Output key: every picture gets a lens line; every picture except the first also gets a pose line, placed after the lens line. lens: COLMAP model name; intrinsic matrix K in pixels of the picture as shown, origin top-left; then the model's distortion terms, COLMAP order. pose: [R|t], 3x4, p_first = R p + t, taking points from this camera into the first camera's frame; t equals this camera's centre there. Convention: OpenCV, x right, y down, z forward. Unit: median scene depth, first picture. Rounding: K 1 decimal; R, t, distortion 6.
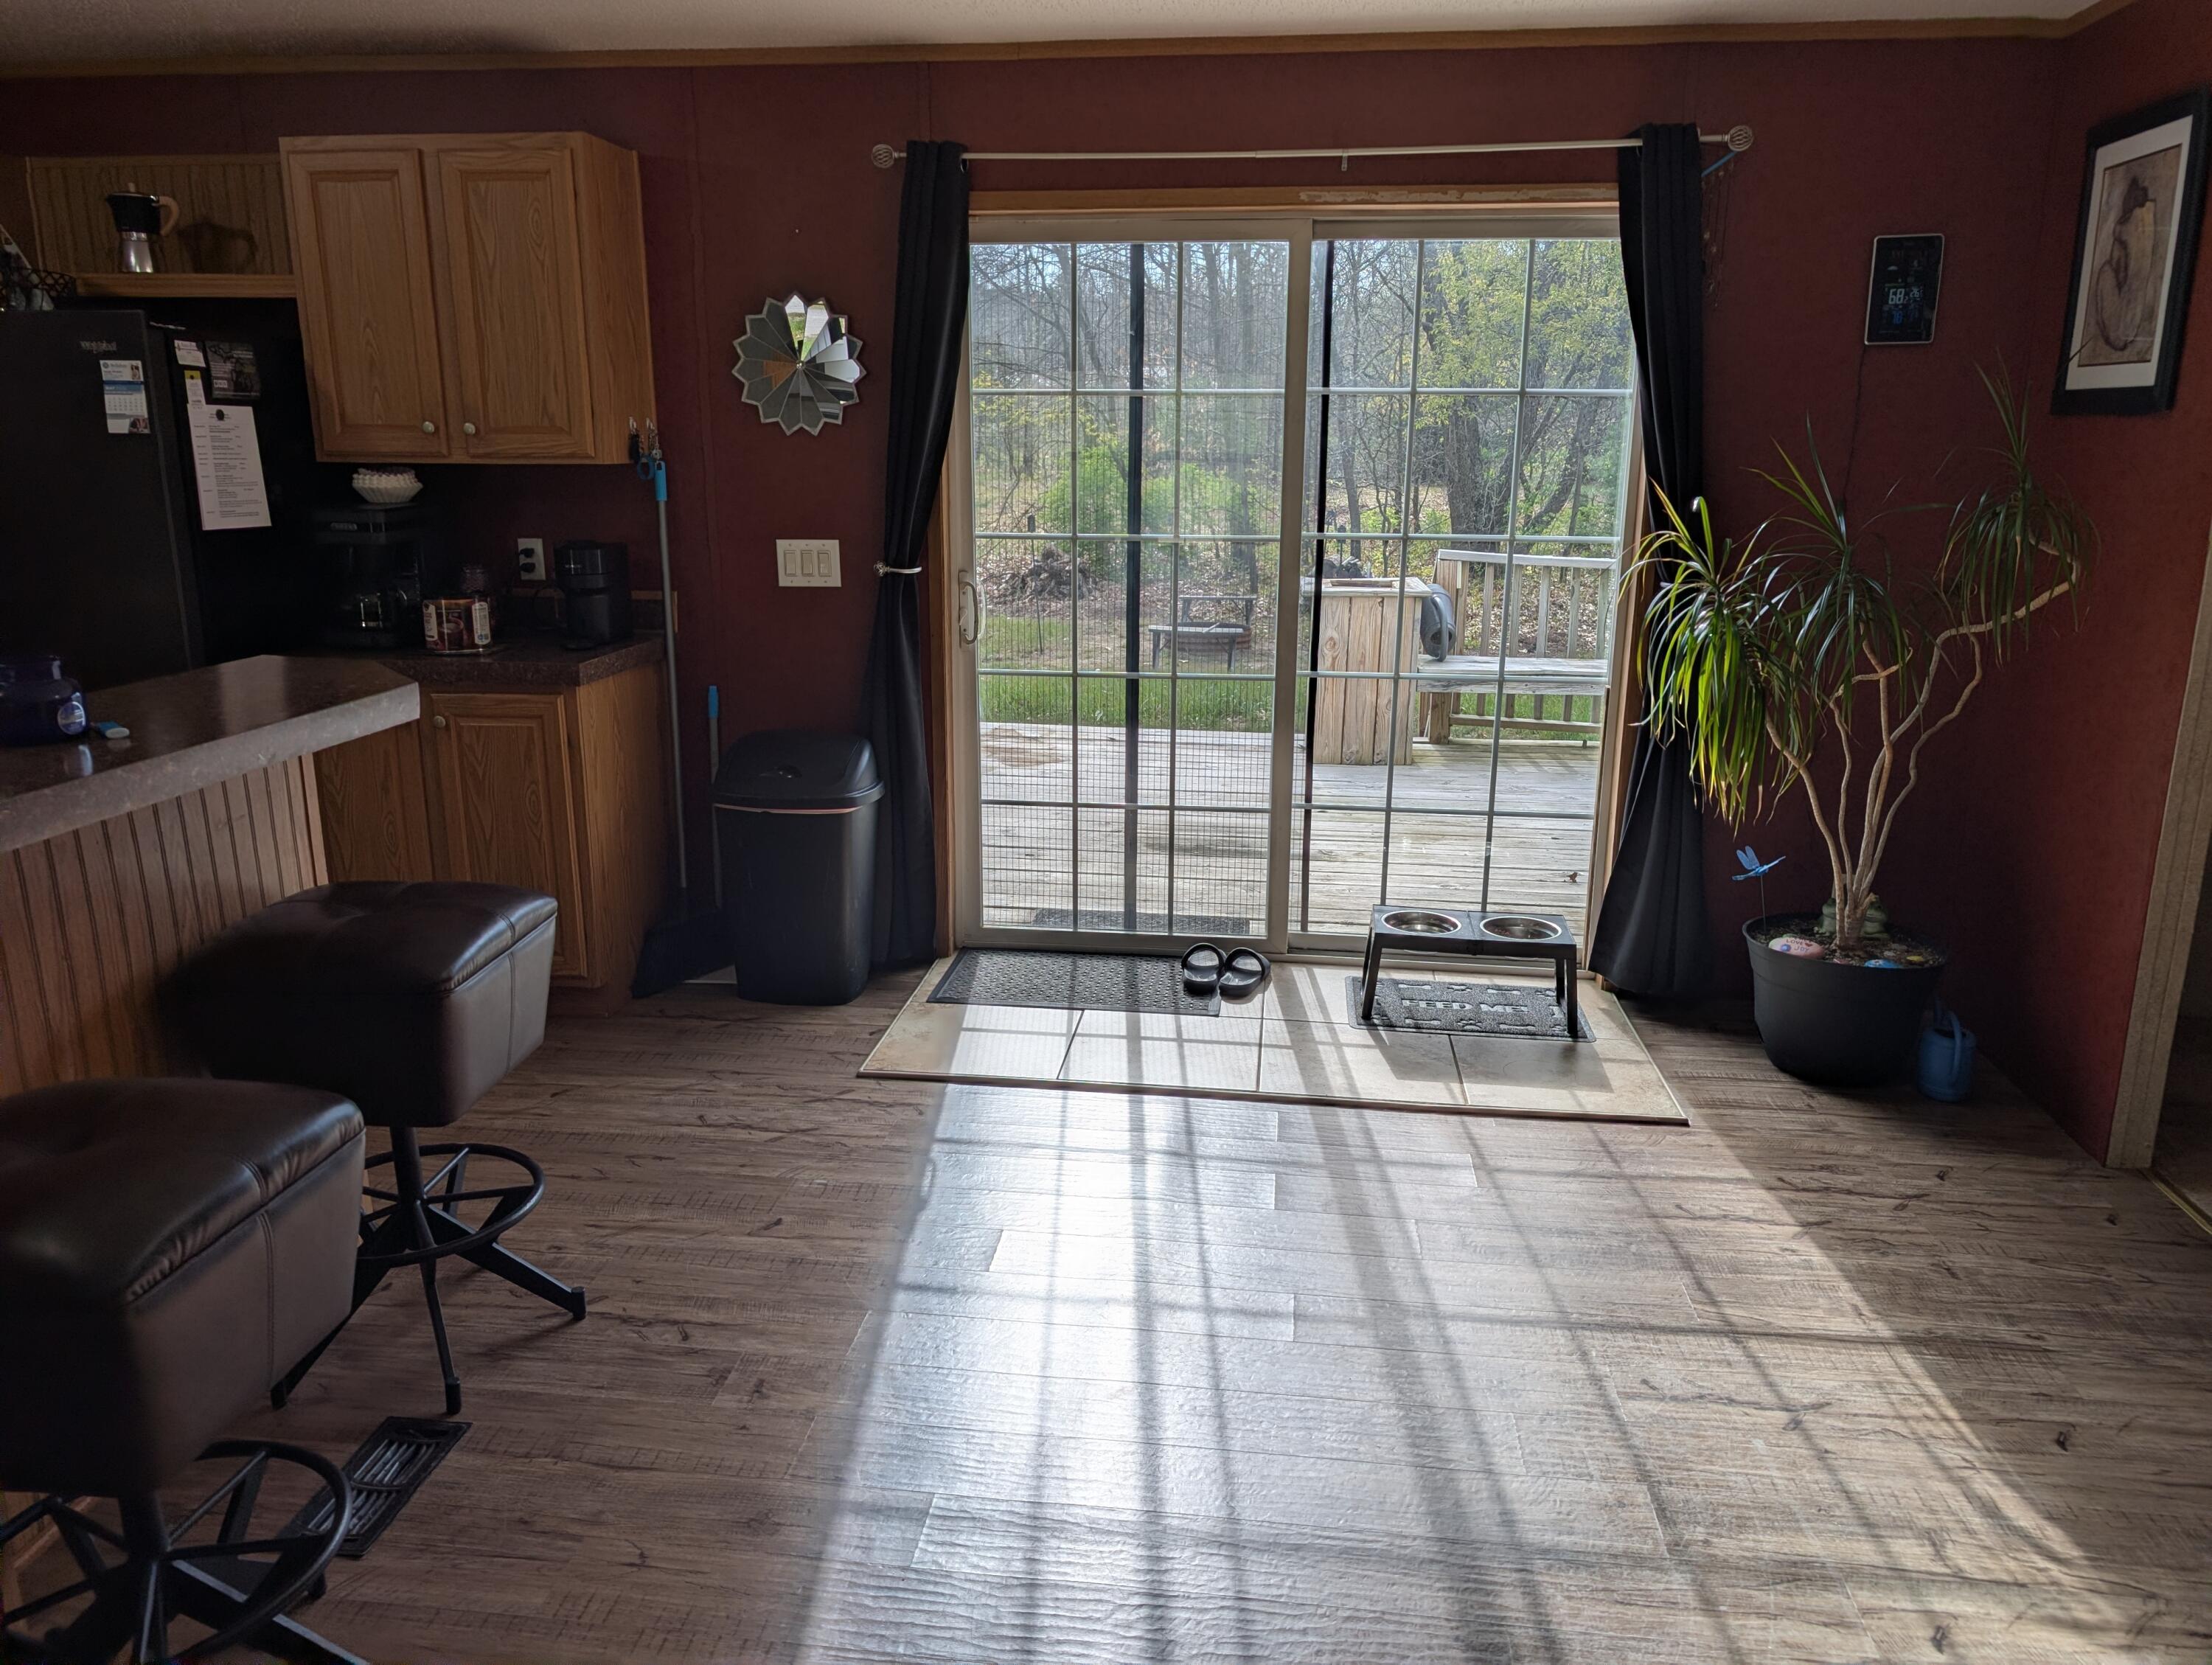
lens RADIAL K [[1572.5, 0, 1118.1], [0, 1572.5, 827.0], [0, 0, 1]] dist [-0.002527, -0.002493]
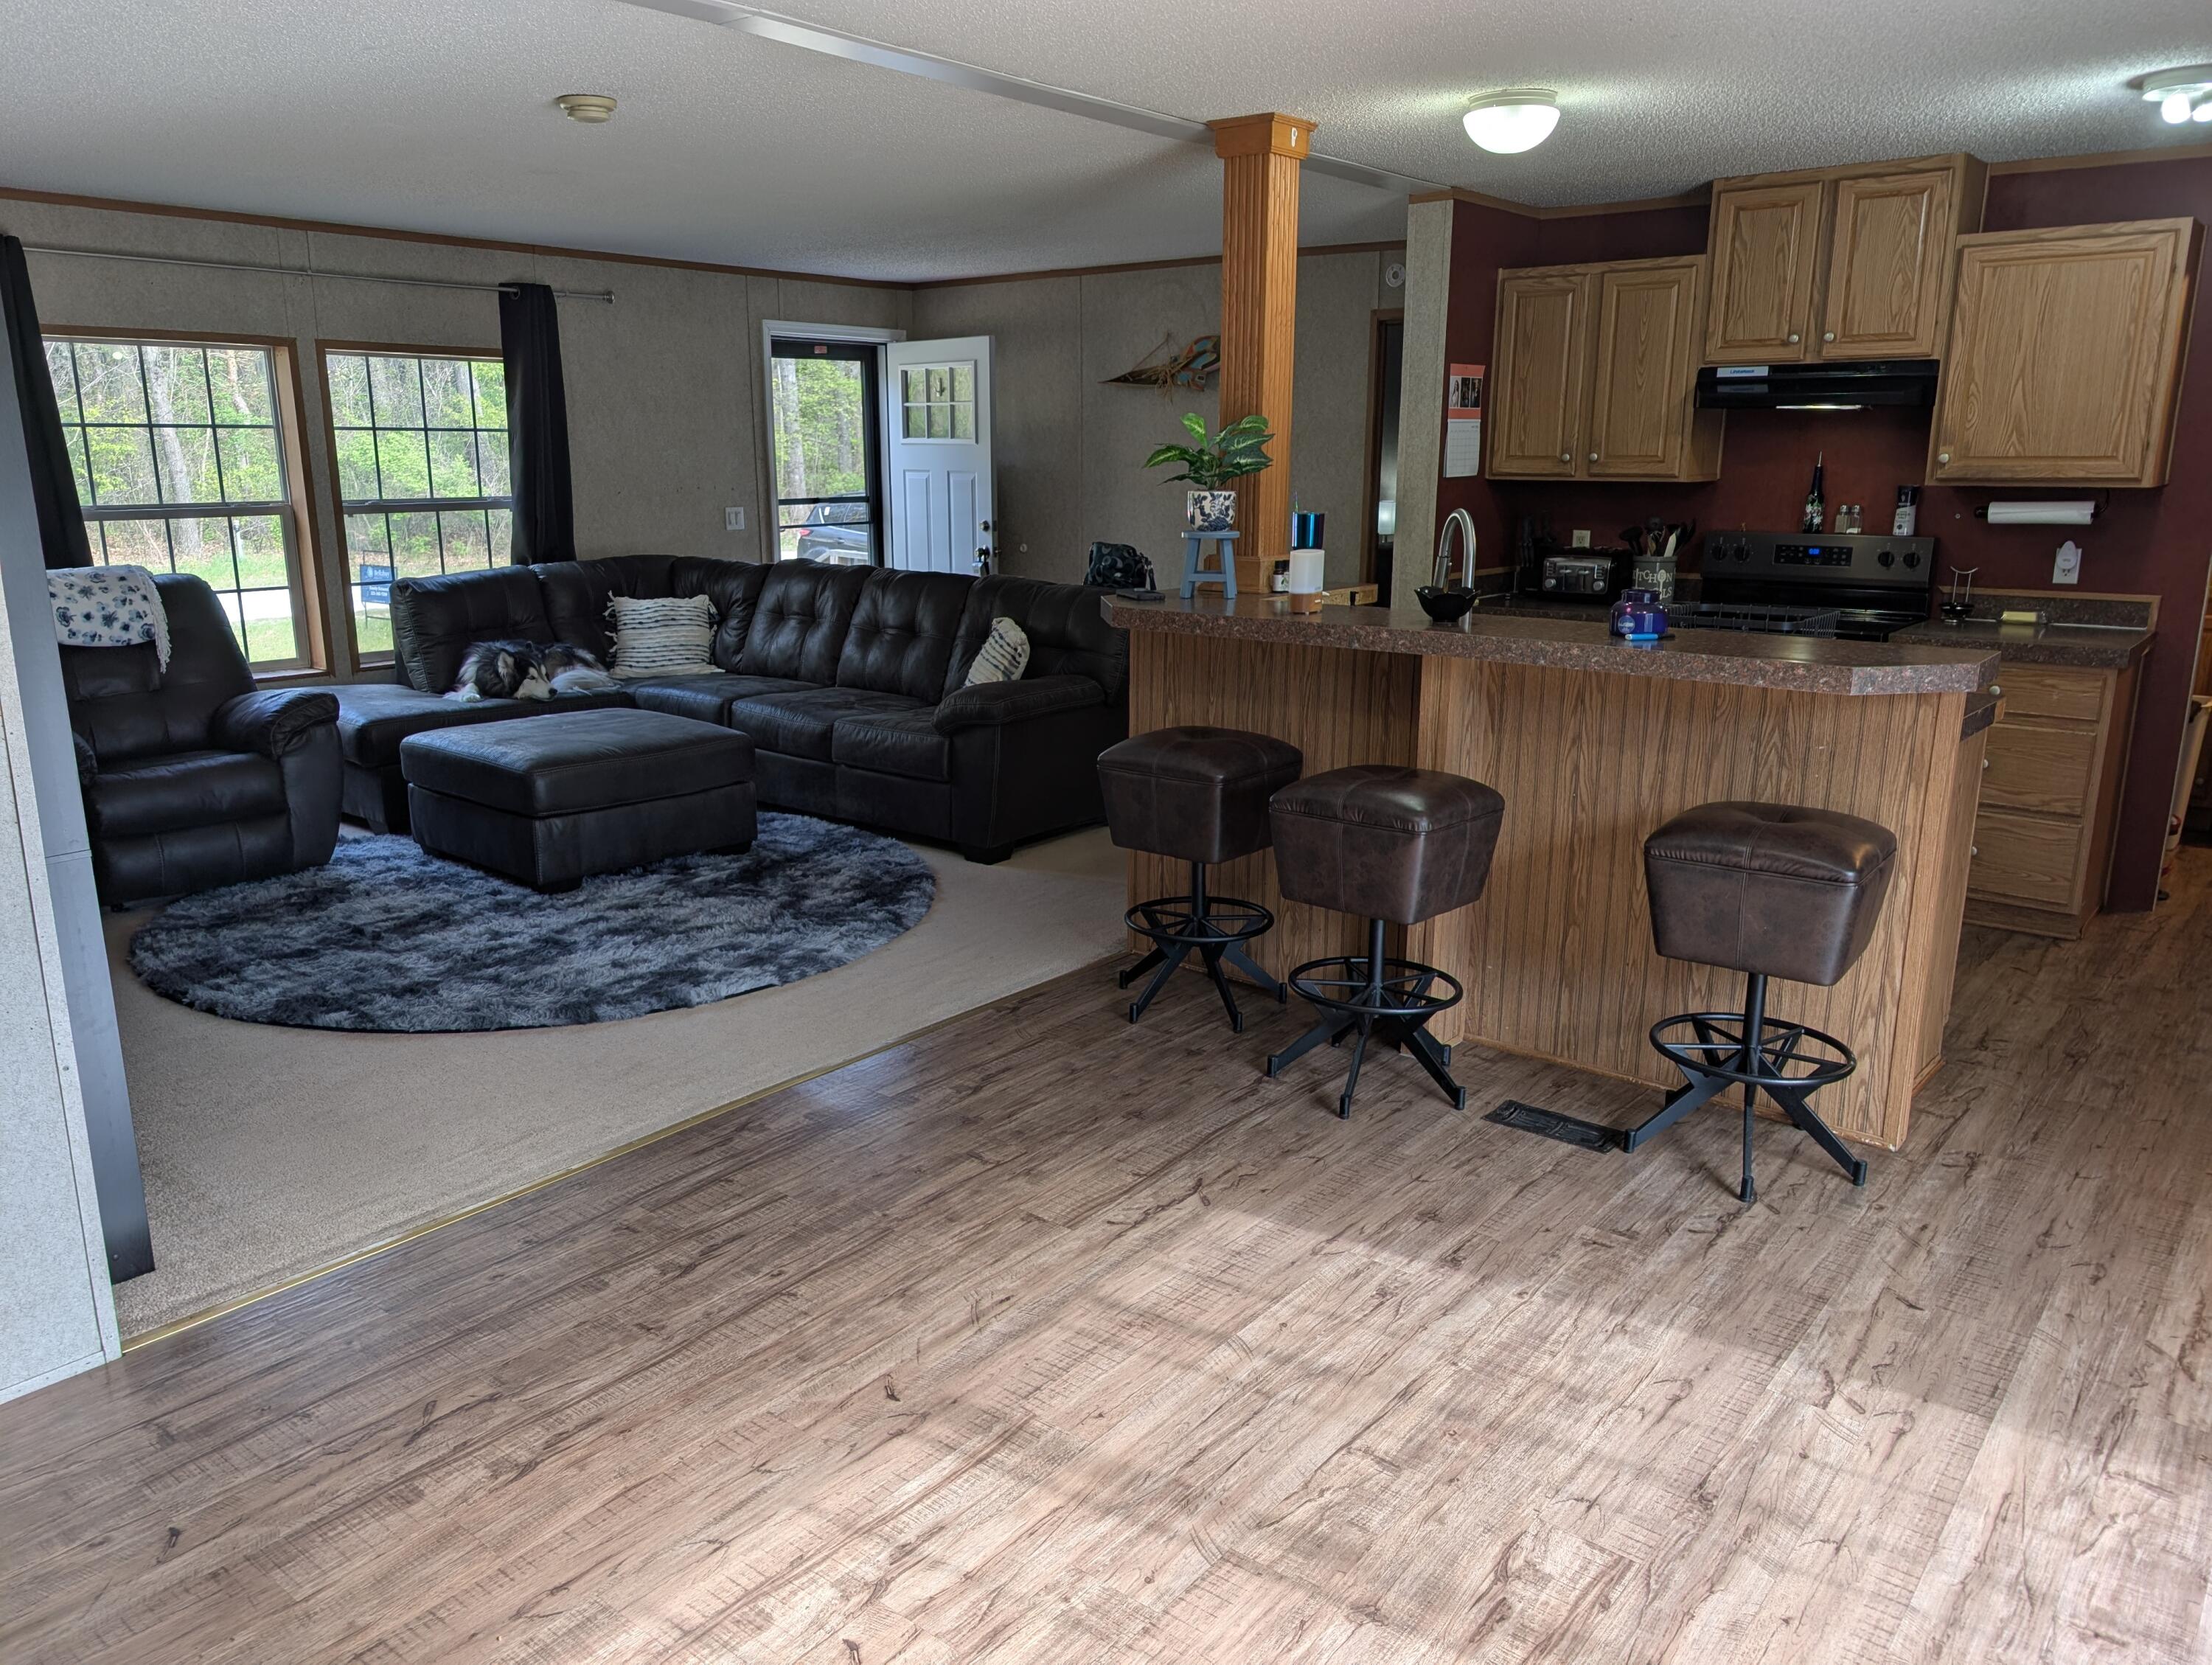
lens RADIAL K [[1576.3, 0, 1067.3], [0, 1576.3, 821.2], [0, 0, 1]] dist [0.012388, -0.002393]
pose [[-0.548986, 0.187700, -0.814483, 0.599303], [-0.209216, 0.912579, 0.351324, -0.185690], [0.809224, 0.363275, -0.461723, 0.704672]]
